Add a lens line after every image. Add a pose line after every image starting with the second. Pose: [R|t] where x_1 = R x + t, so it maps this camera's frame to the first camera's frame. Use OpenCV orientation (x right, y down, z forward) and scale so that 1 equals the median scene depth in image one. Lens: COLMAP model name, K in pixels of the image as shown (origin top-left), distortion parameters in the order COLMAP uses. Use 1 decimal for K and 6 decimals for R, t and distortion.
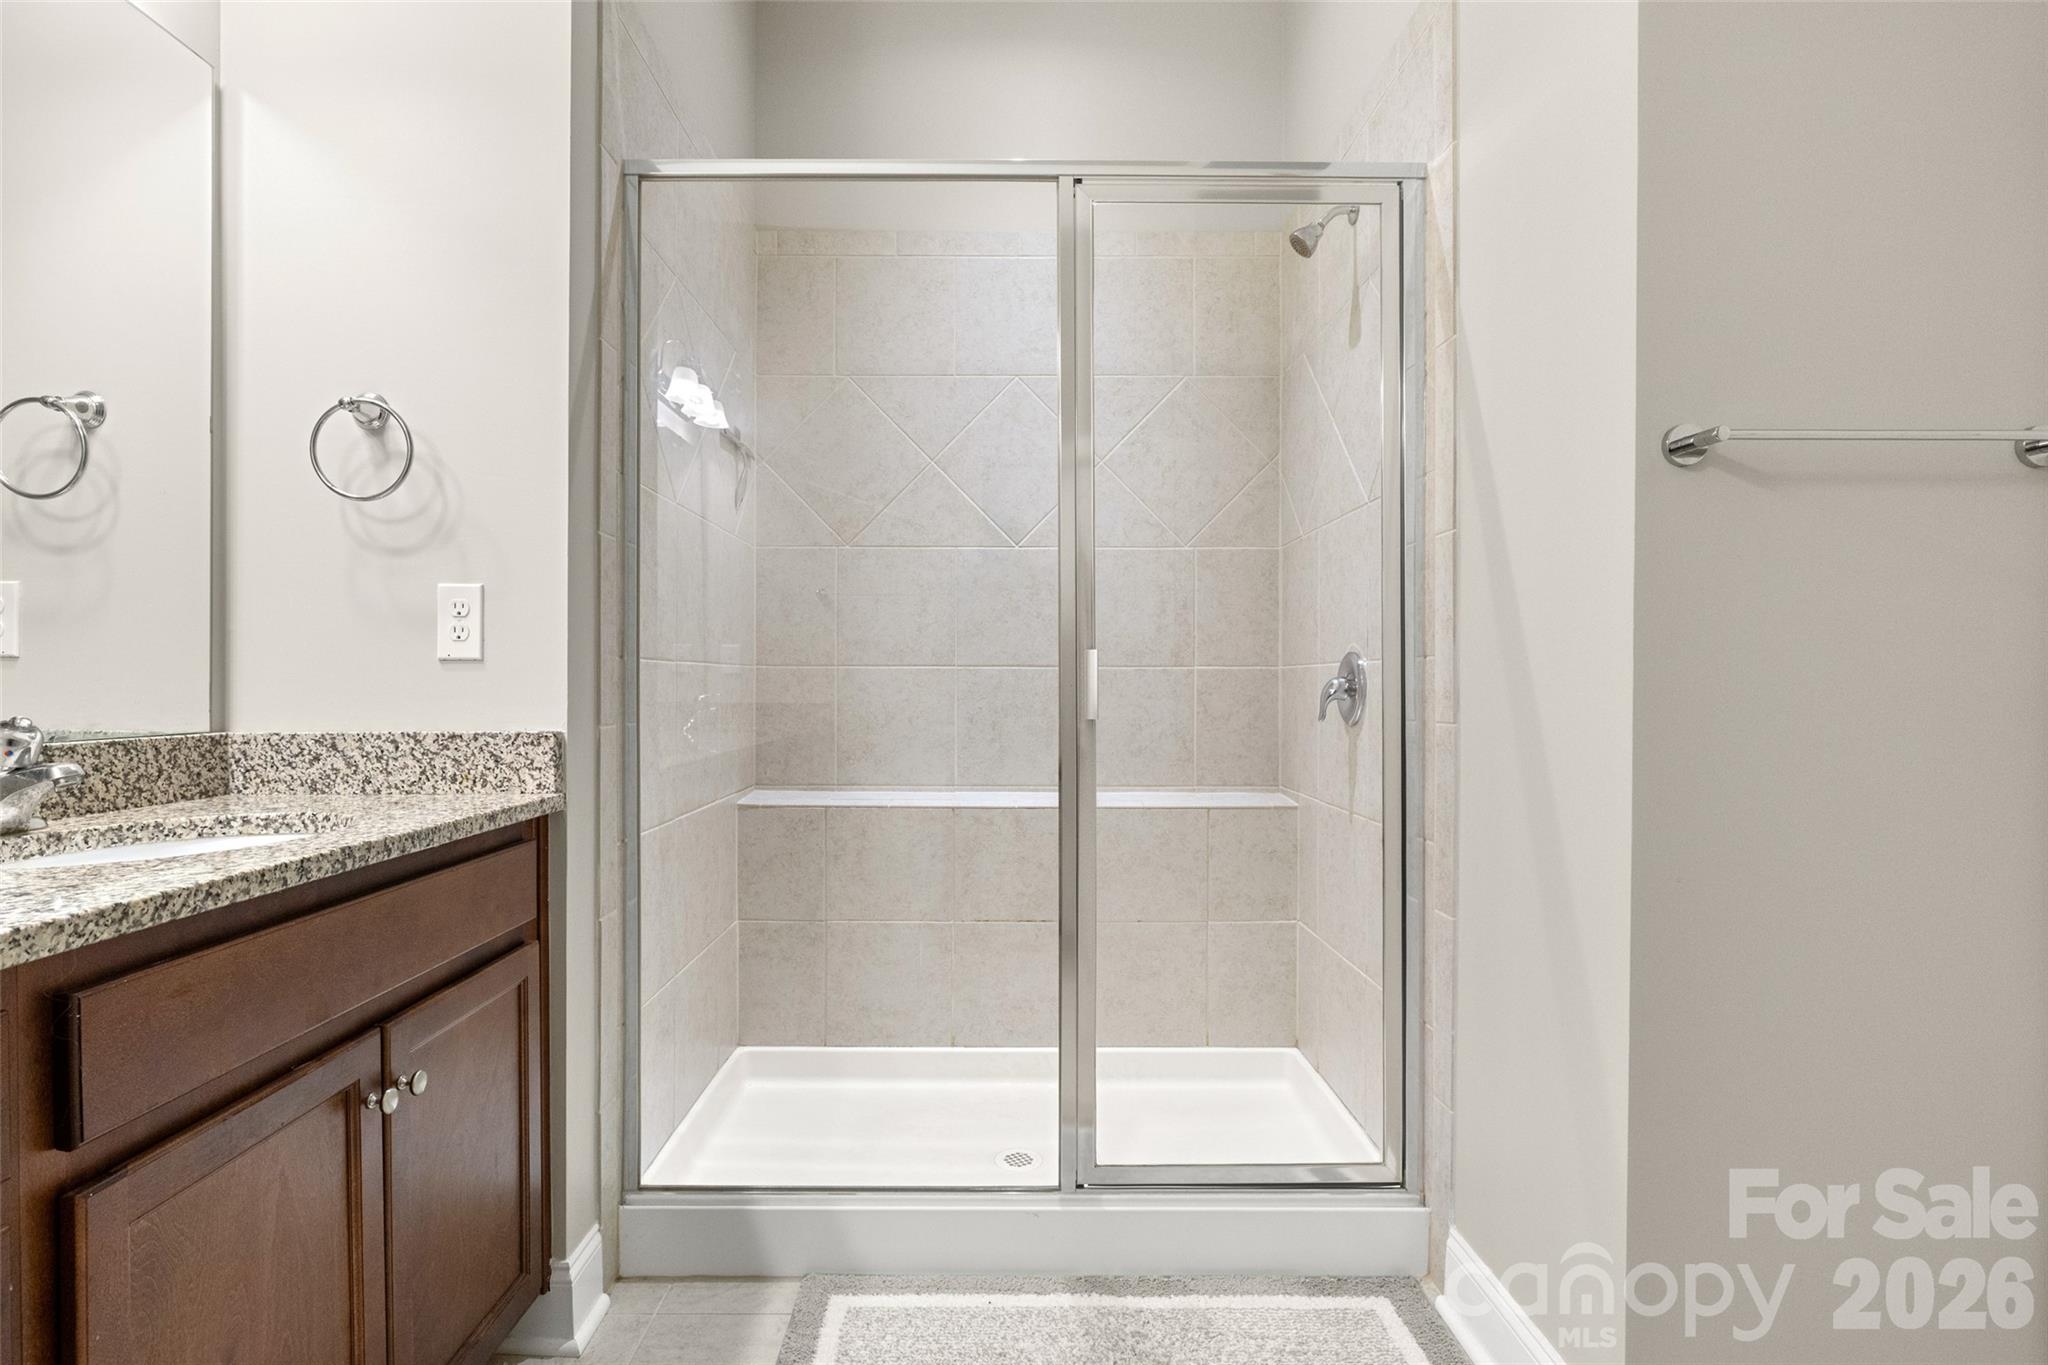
lens RADIAL K [[1012.0, 0, 1017.0], [0, 1012.0, 688.4], [0, 0, 1]] dist [-0.004641, 0.000548]
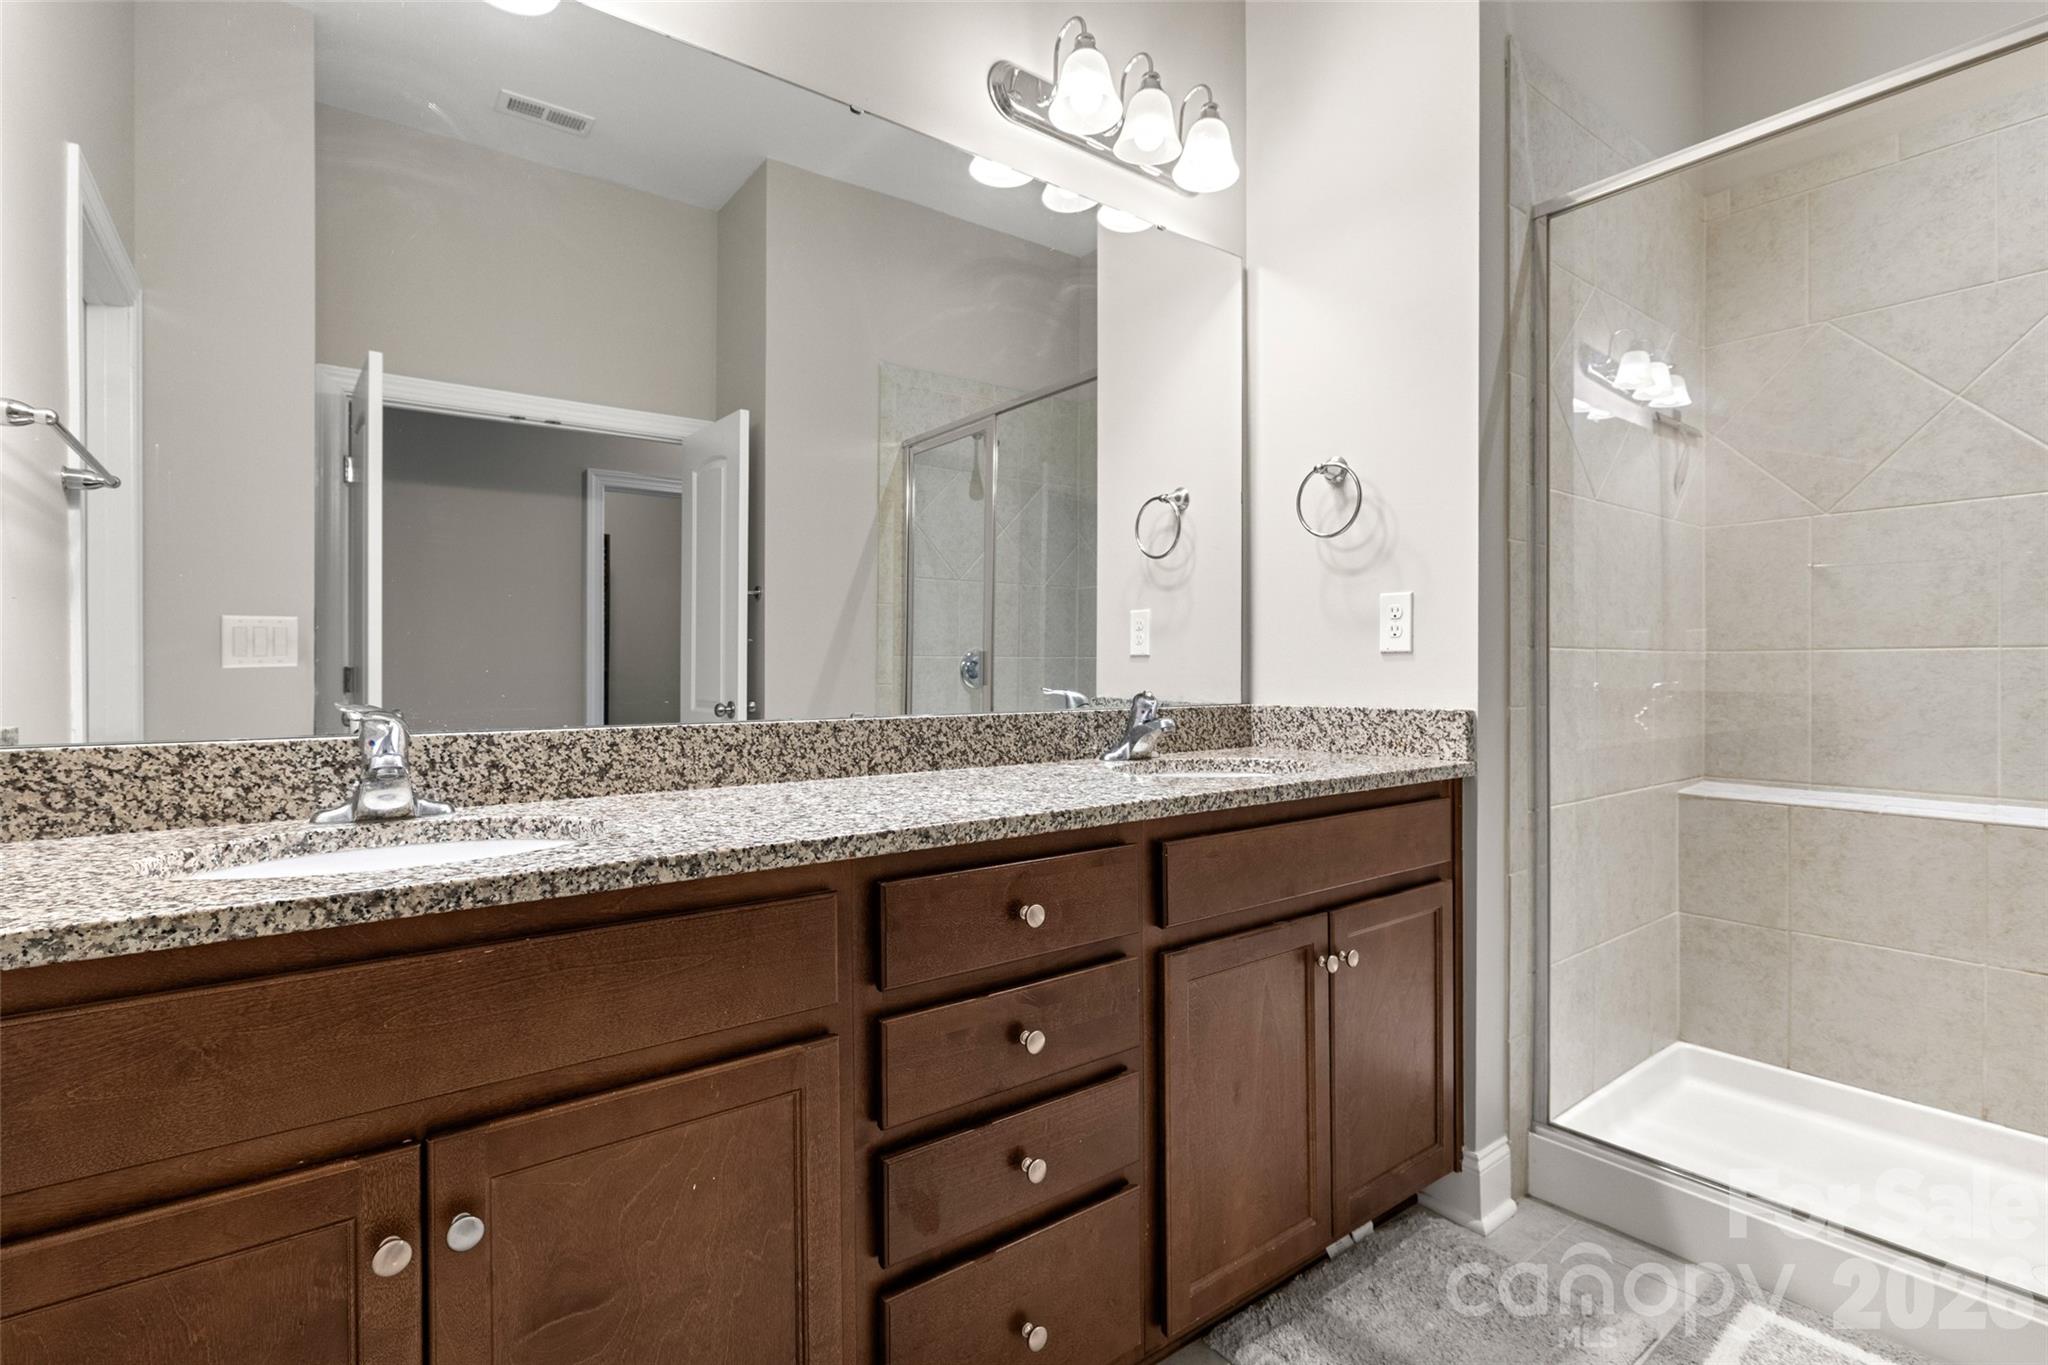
lens RADIAL K [[1012.0, 0, 1017.0], [0, 1012.0, 688.4], [0, 0, 1]] dist [-0.004641, 0.000548]
pose [[0.605474, 0.009759, -0.795805, 0.182788], [-0.000142, 0.999926, 0.012154, 0.002178], [0.795865, -0.007246, 0.605430, -0.162592]]
